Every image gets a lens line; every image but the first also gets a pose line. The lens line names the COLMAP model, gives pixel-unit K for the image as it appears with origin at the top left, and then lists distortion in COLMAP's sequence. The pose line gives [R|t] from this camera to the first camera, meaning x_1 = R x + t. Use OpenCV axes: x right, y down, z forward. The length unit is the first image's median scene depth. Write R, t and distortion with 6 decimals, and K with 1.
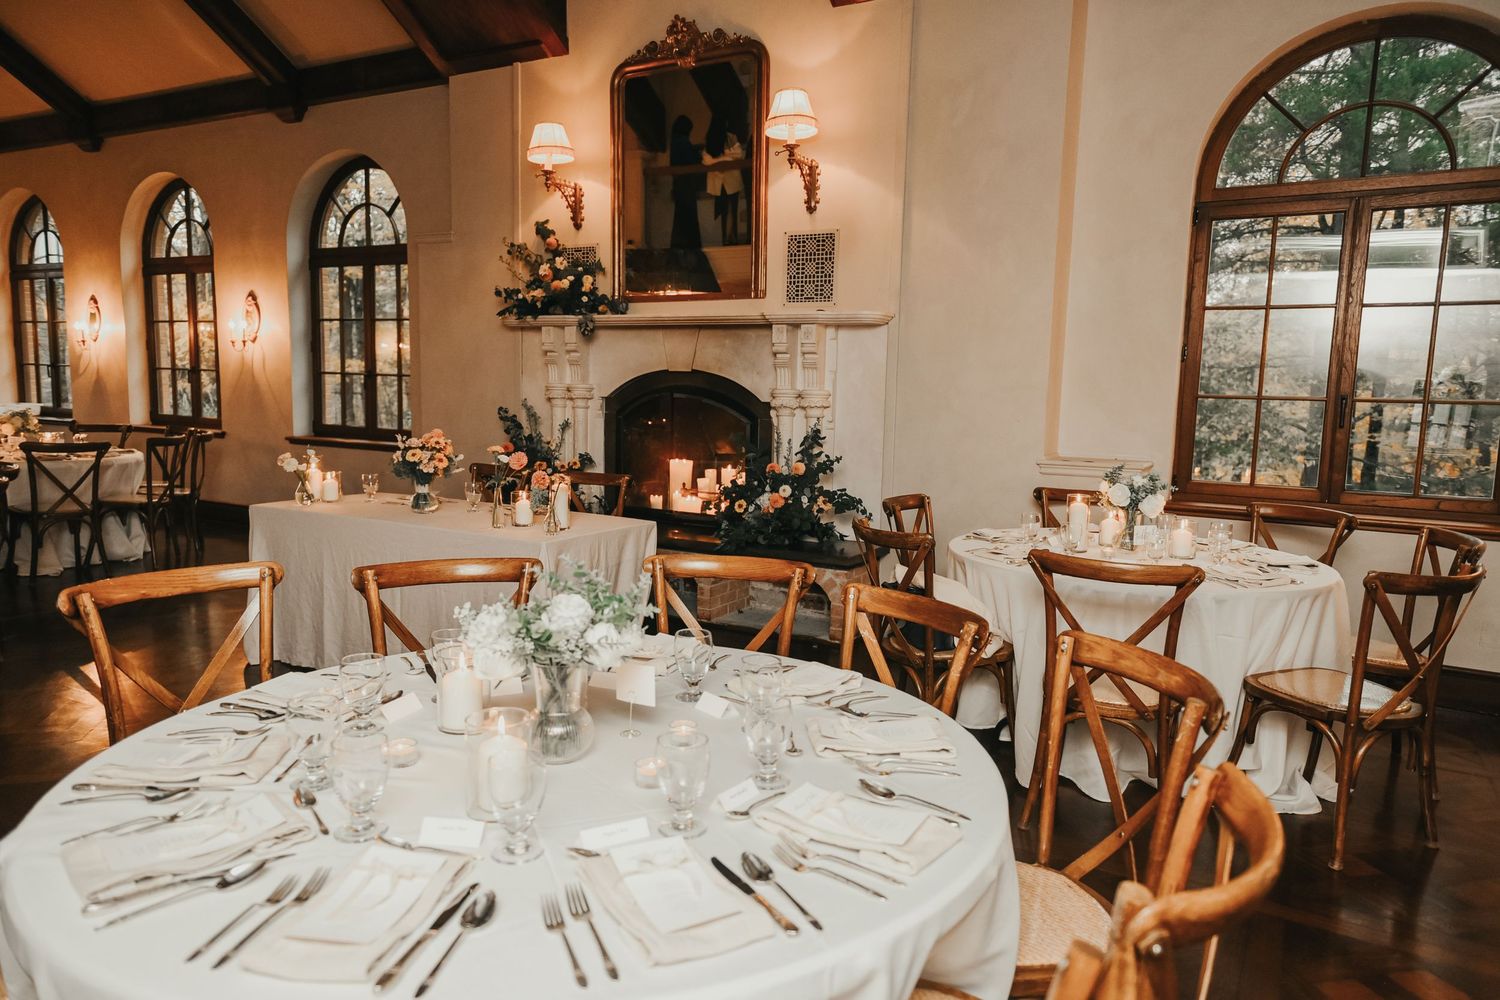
lens RADIAL K [[1071.1, 0, 744.9], [0, 1071.1, 527.5], [0, 0, 1]] dist [0.002613, 0.000203]
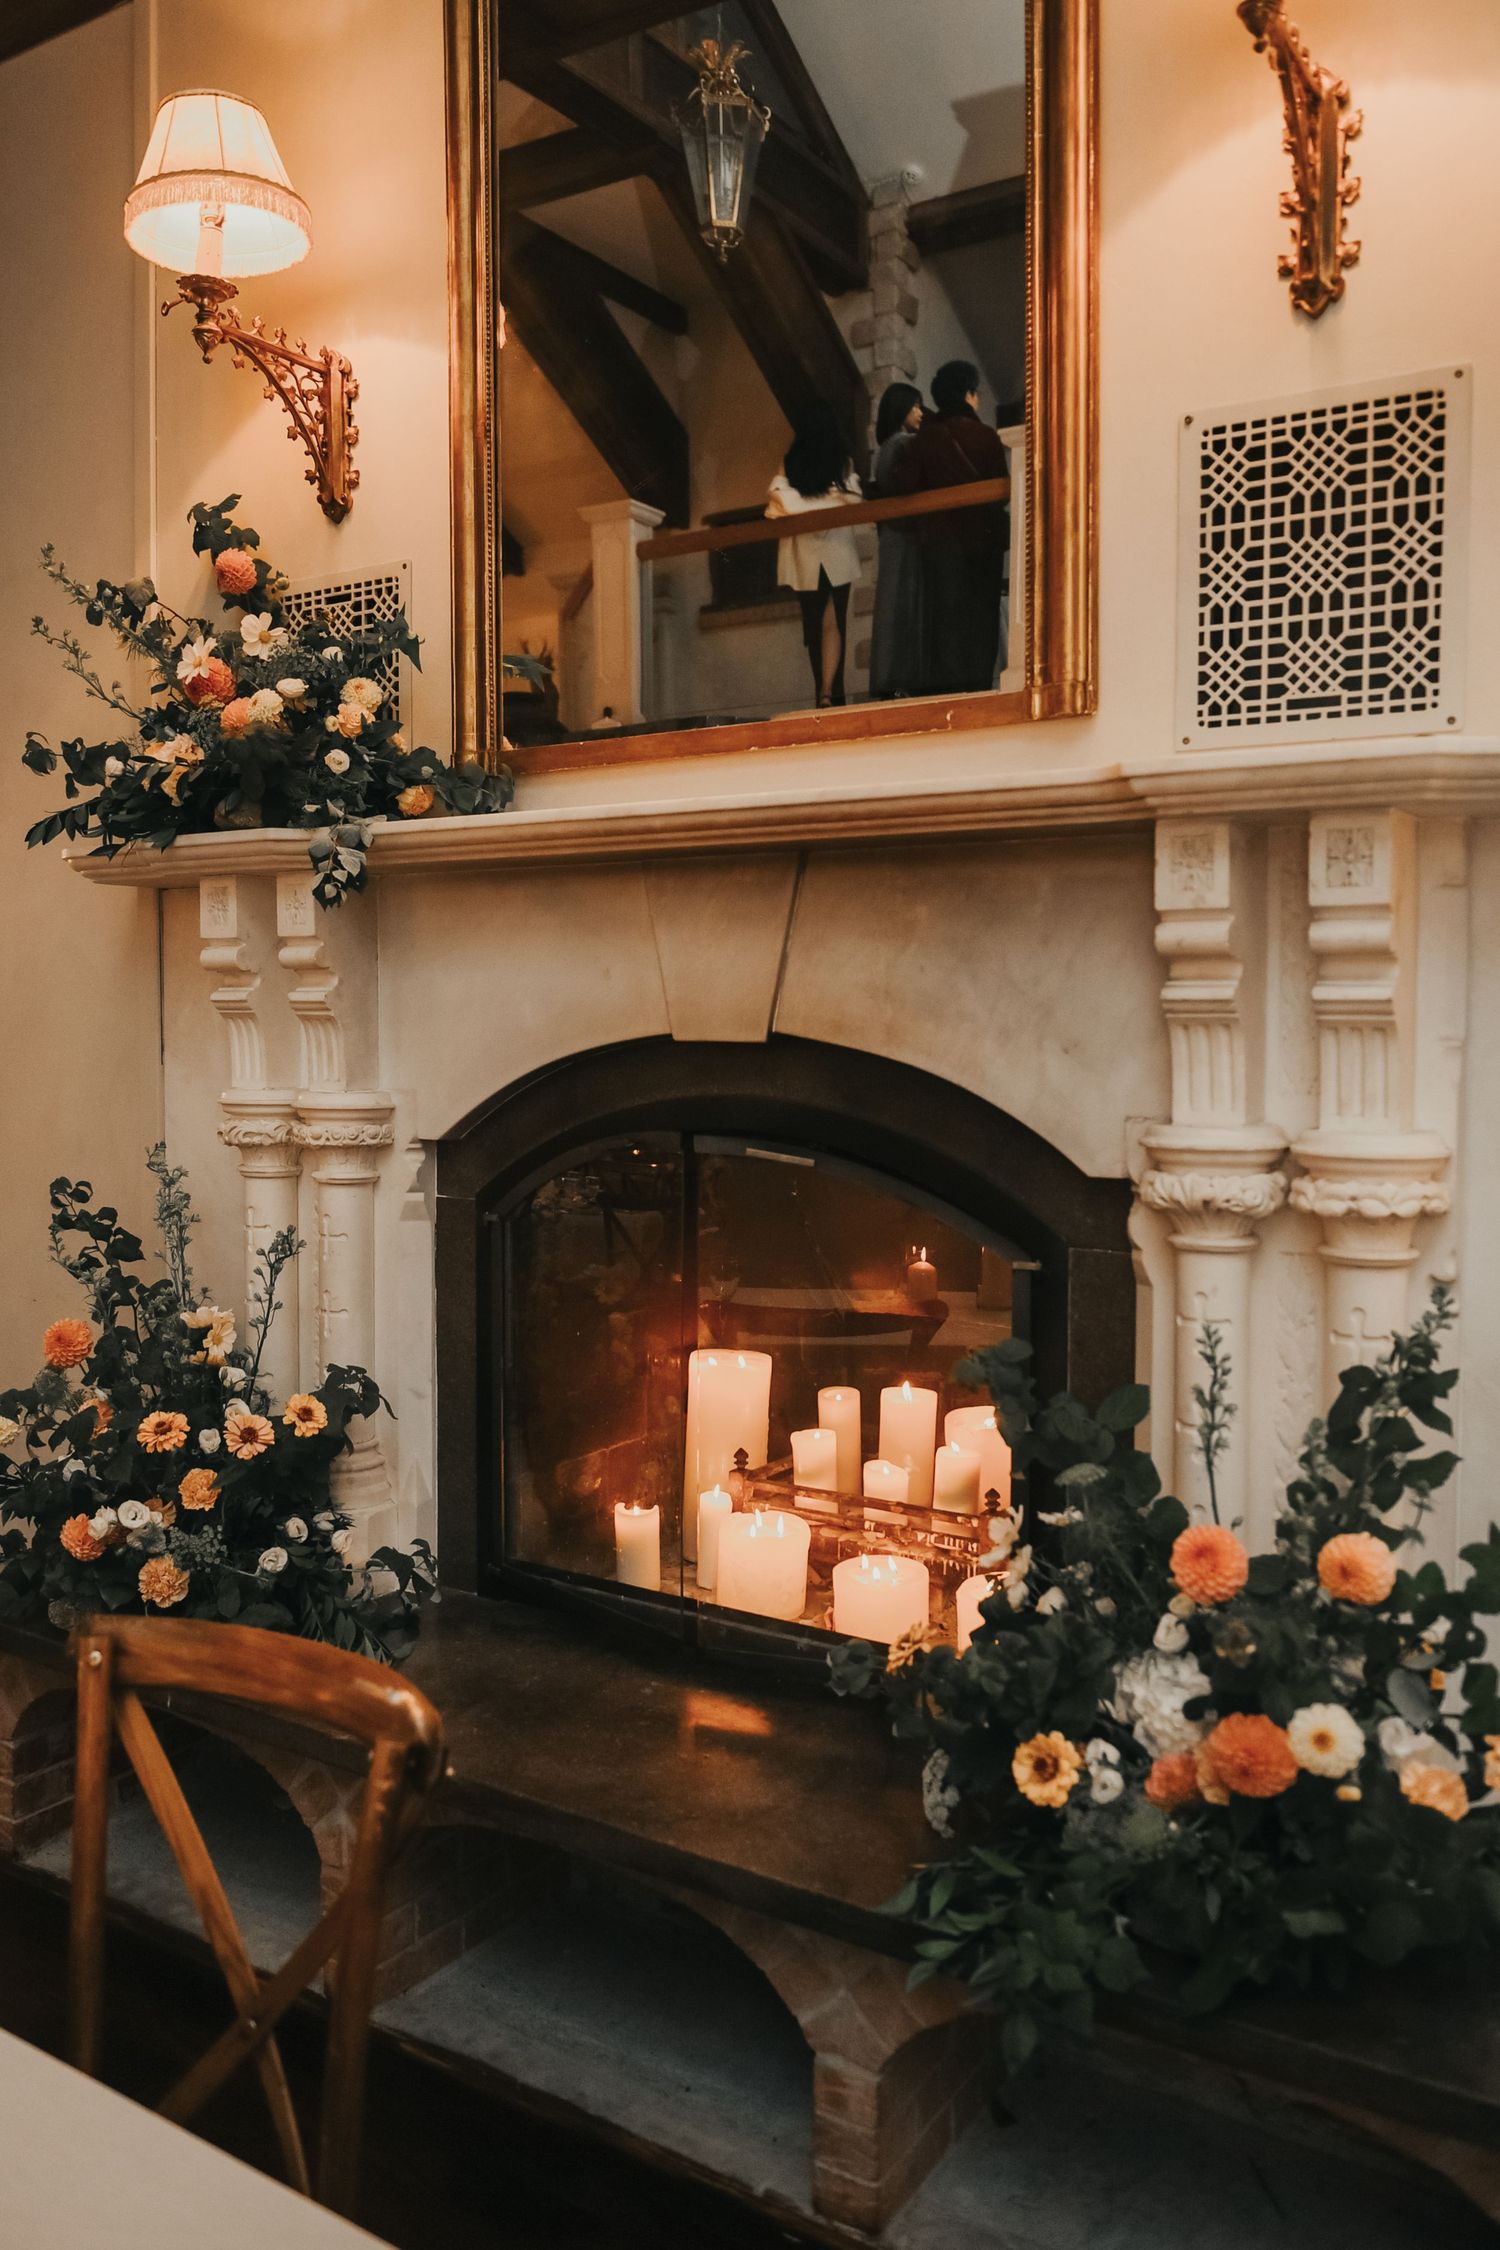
lens RADIAL K [[1751.5, 0, 750.0], [0, 1751.5, 1125.0], [0, 0, 1]] dist [-0.005413, -0.001957]
pose [[0.998794, -0.015997, -0.046412, -0.034795], [0.012678, 0.997400, -0.070938, -0.096034], [0.047426, 0.070265, 0.996400, 0.590148]]
